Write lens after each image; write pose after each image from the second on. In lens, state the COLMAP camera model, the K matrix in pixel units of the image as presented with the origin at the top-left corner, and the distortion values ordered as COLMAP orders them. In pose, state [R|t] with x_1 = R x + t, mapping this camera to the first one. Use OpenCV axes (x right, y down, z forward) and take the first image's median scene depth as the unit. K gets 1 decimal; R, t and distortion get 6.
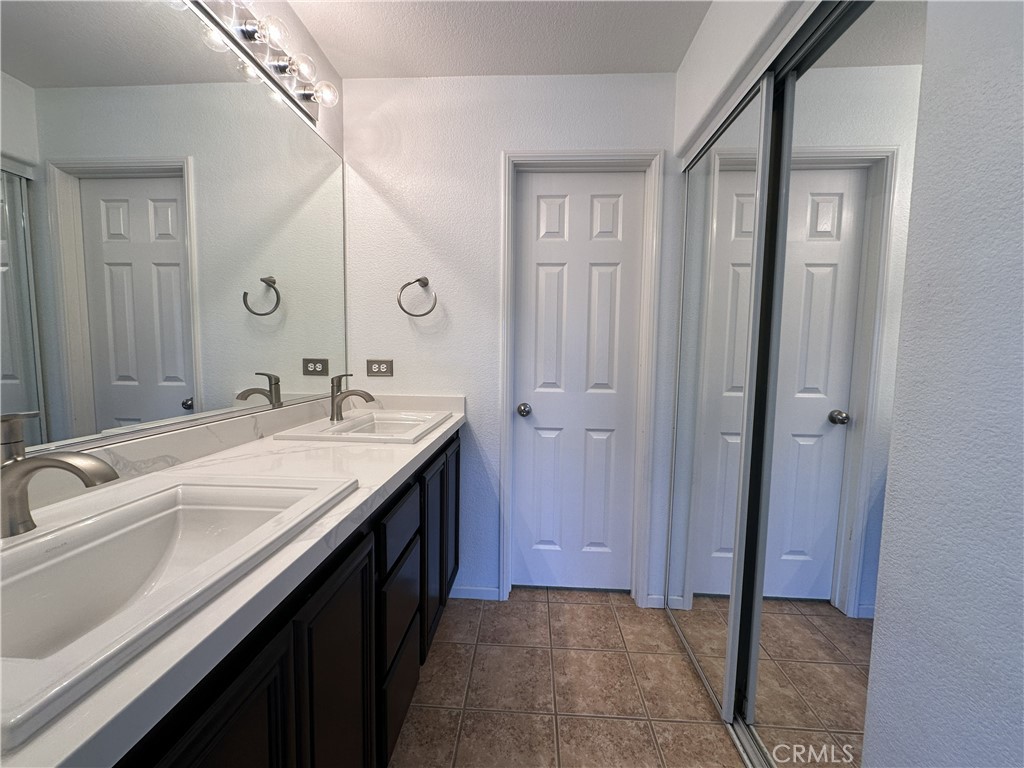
lens RADIAL K [[406.5, 0, 517.2], [0, 406.5, 387.7], [0, 0, 1]] dist [-0.006839, 0.000614]
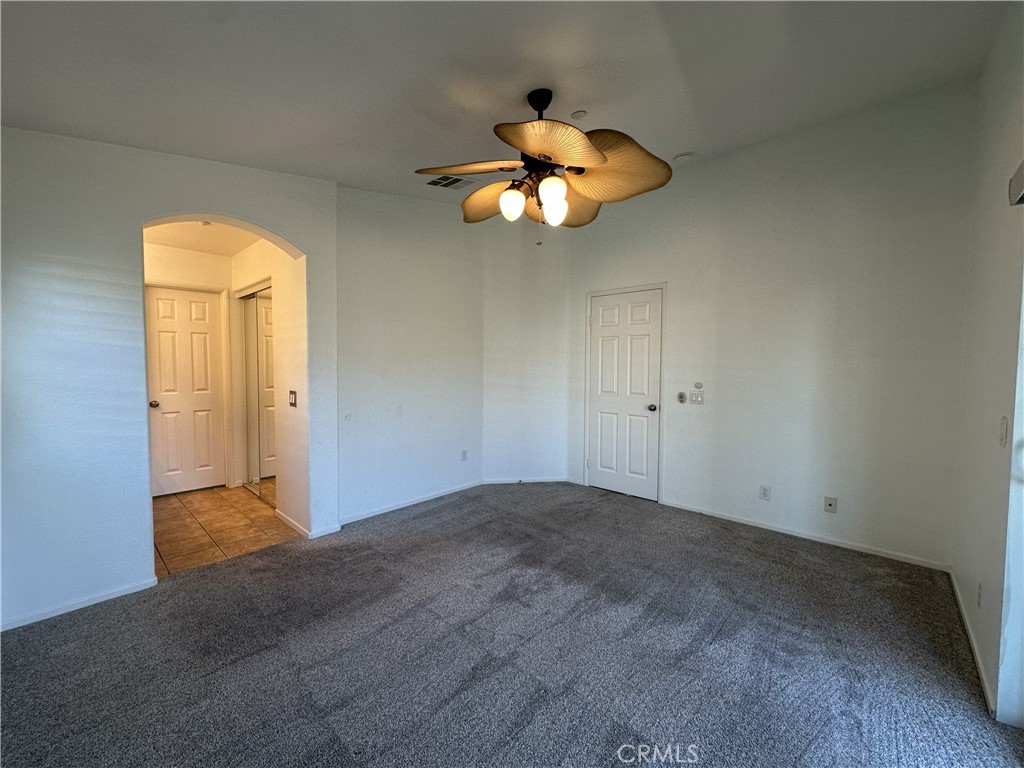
lens RADIAL K [[406.5, 0, 517.6], [0, 406.5, 383.8], [0, 0, 1]] dist [-0.006839, 0.000614]
pose [[0.633582, -0.045489, 0.772337, -0.379412], [0.072071, 0.997399, -0.000378, 0.085139], [-0.770311, 0.055903, 0.635213, -1.614753]]
